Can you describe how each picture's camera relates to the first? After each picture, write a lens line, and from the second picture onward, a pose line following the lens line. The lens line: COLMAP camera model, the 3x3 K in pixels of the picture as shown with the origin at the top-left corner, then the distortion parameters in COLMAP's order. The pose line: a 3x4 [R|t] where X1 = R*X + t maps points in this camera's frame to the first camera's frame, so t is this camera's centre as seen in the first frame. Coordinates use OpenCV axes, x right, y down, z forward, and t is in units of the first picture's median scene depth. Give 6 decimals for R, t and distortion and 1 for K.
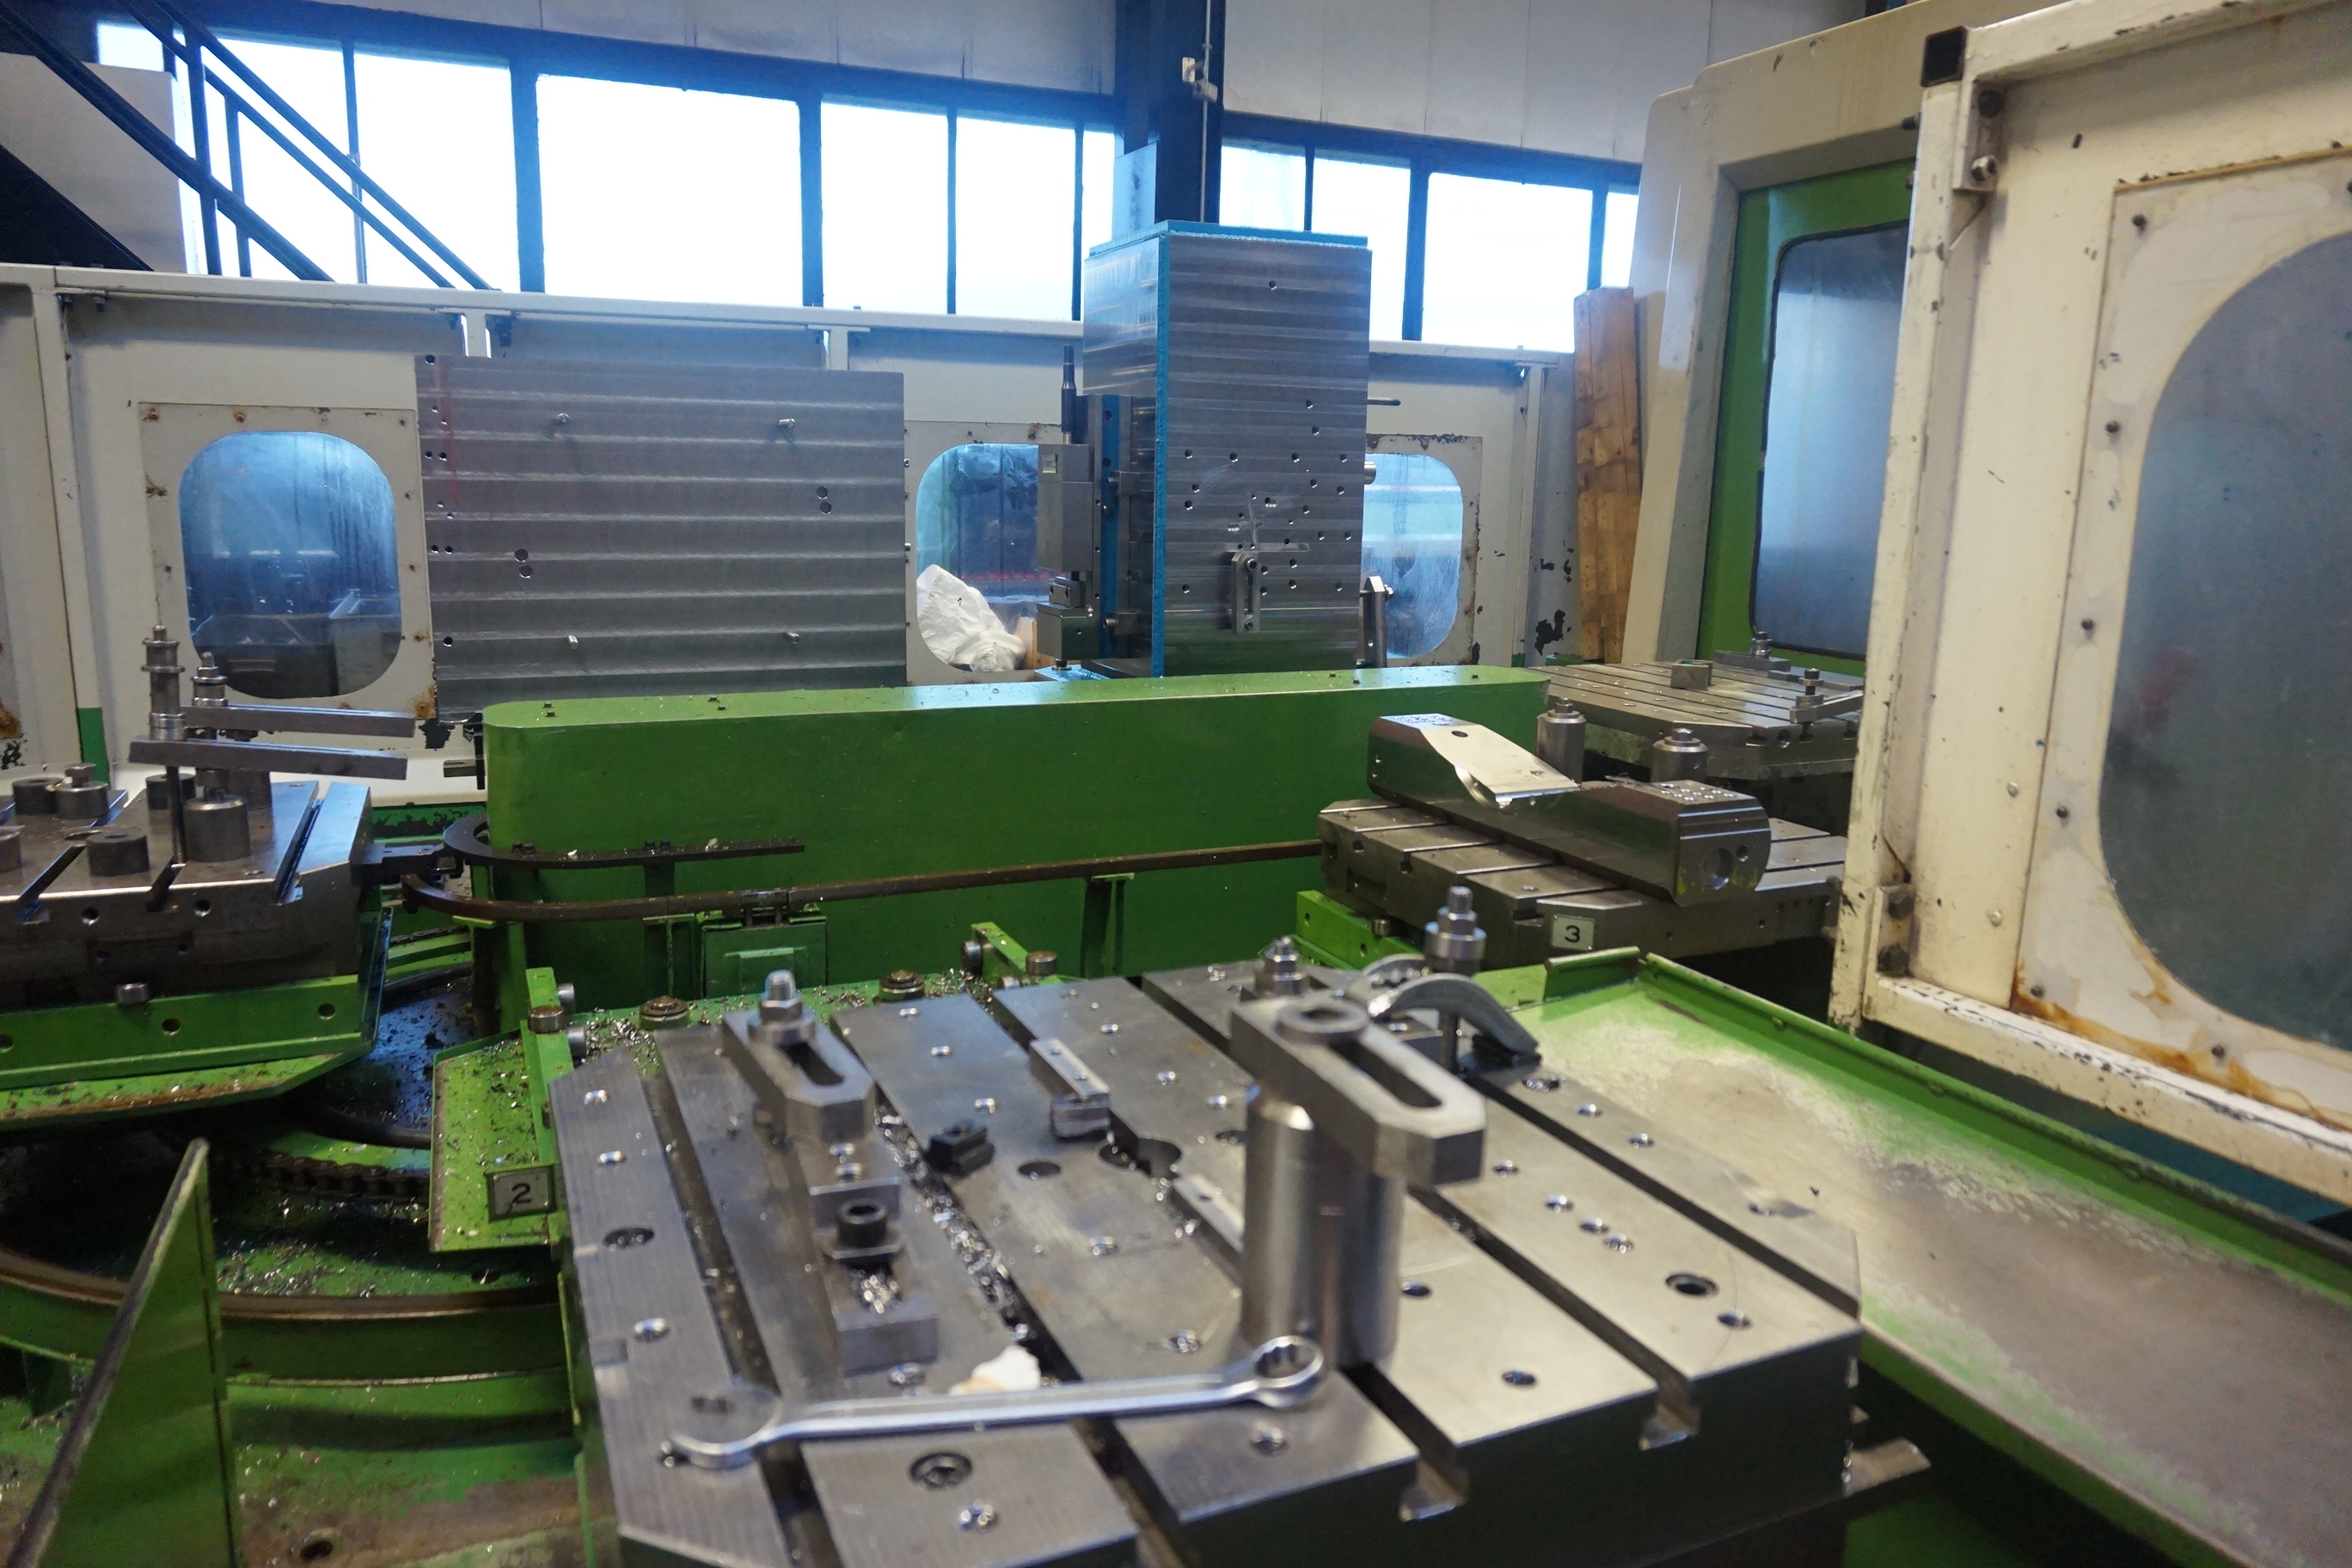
lens RADIAL K [[1589.8, 0, 1169.3], [0, 1589.8, 787.9], [0, 0, 1]] dist [-0.048874, 0.040055]
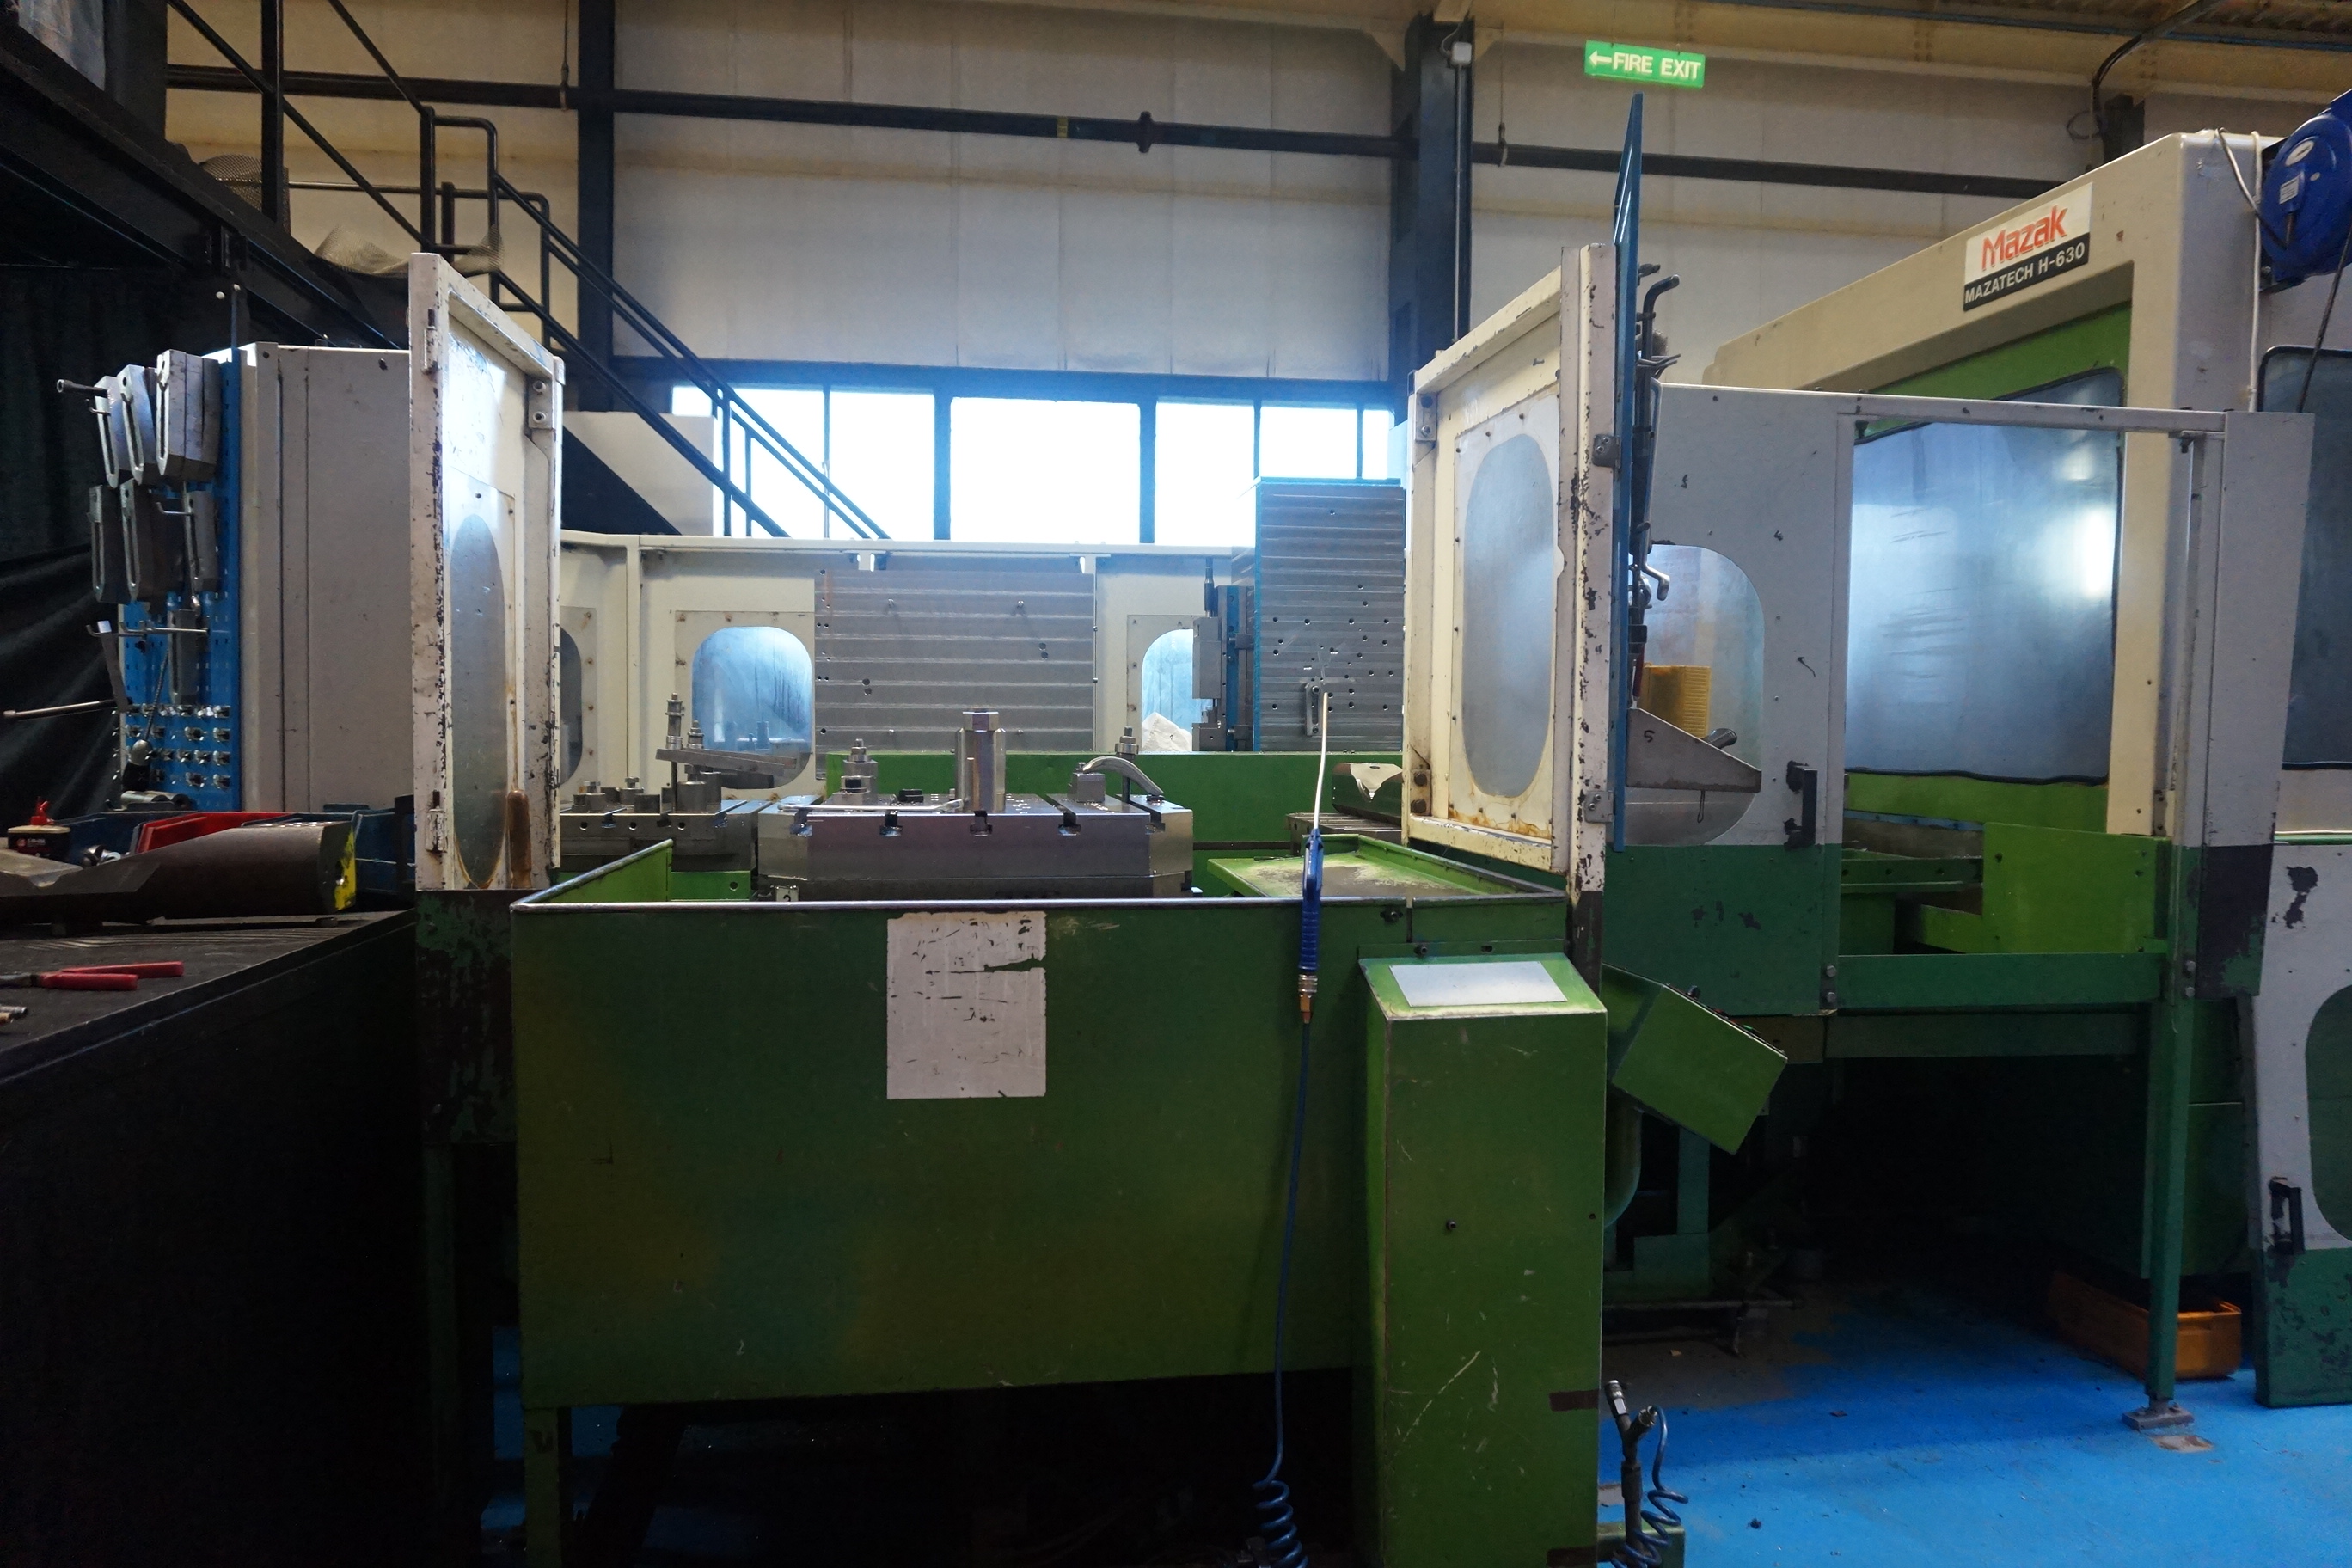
lens RADIAL K [[1589.8, 0, 1169.3], [0, 1589.8, 787.9], [0, 0, 1]] dist [-0.048874, 0.040055]
pose [[0.964003, -0.002986, -0.265874, 0.354216], [-0.038862, 0.987617, -0.151998, 0.208779], [0.263035, 0.156859, 0.951949, -0.522098]]
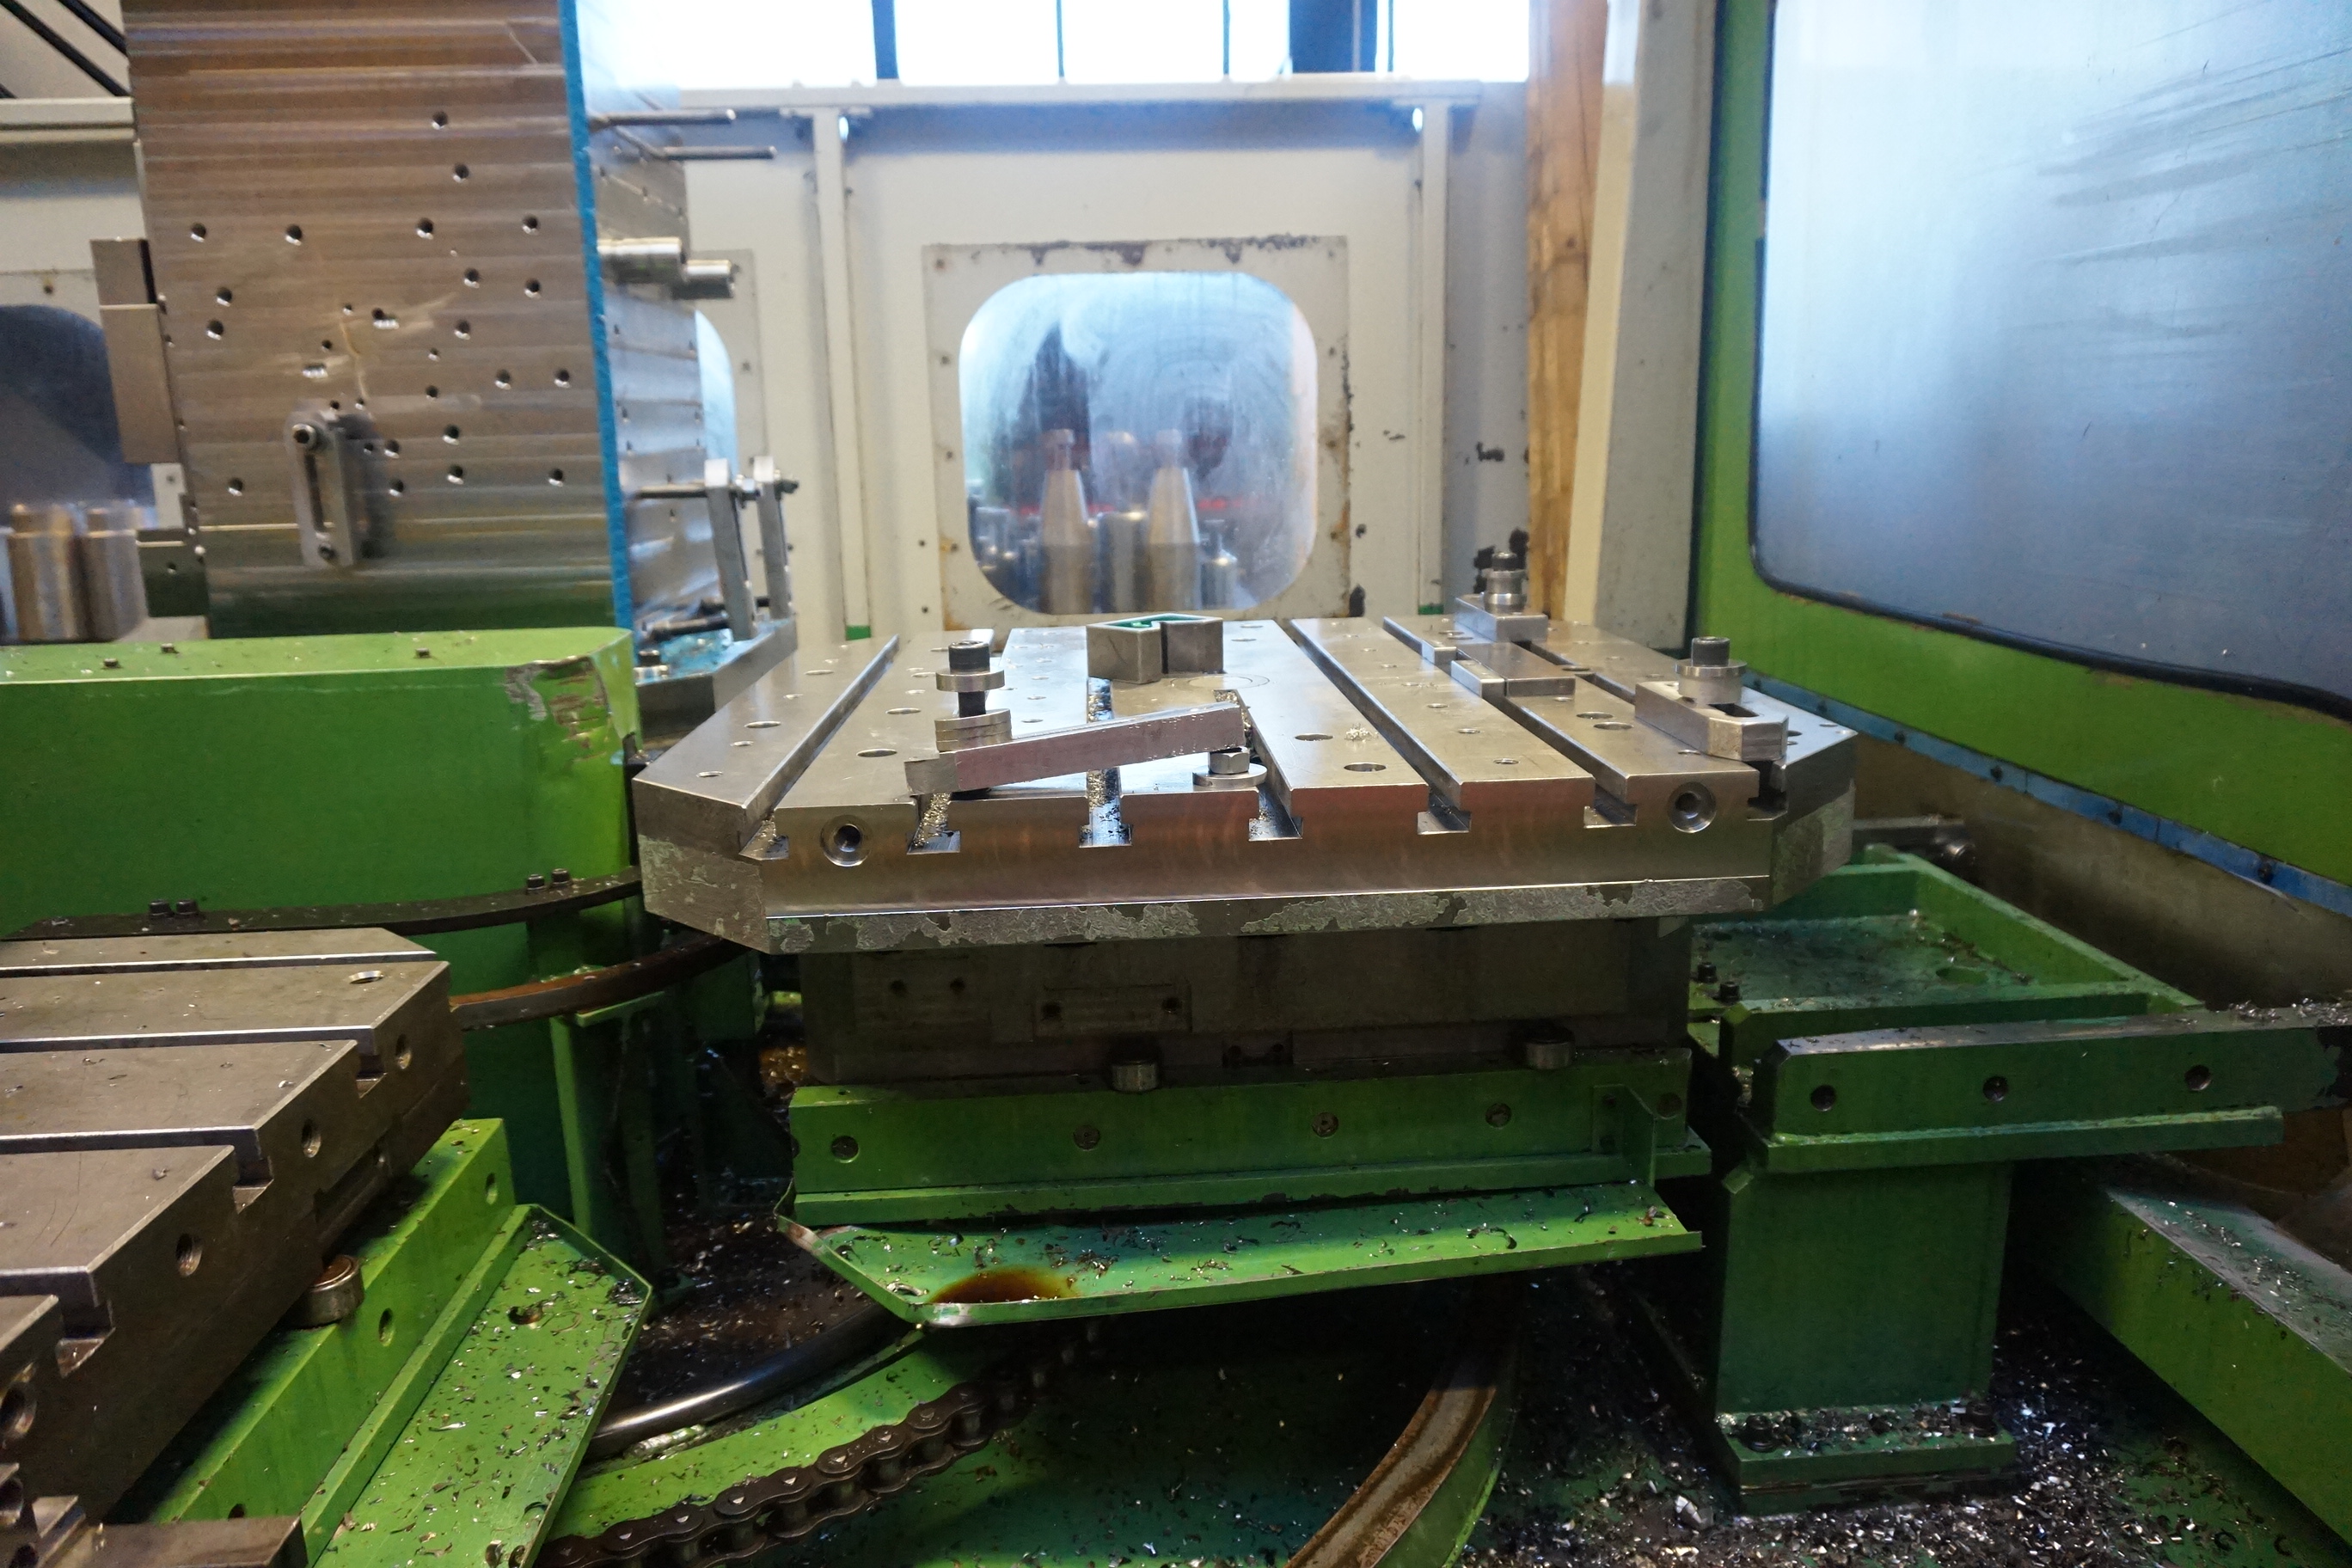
lens RADIAL K [[1602.6, 0, 1169.8], [0, 1602.6, 786.0], [0, 0, 1]] dist [-0.055229, 0.042097]
pose [[0.936156, 0.034288, -0.349908, 0.559870], [-0.026364, 0.999277, 0.027385, -0.050952], [0.350594, -0.016412, 0.936384, 0.670119]]
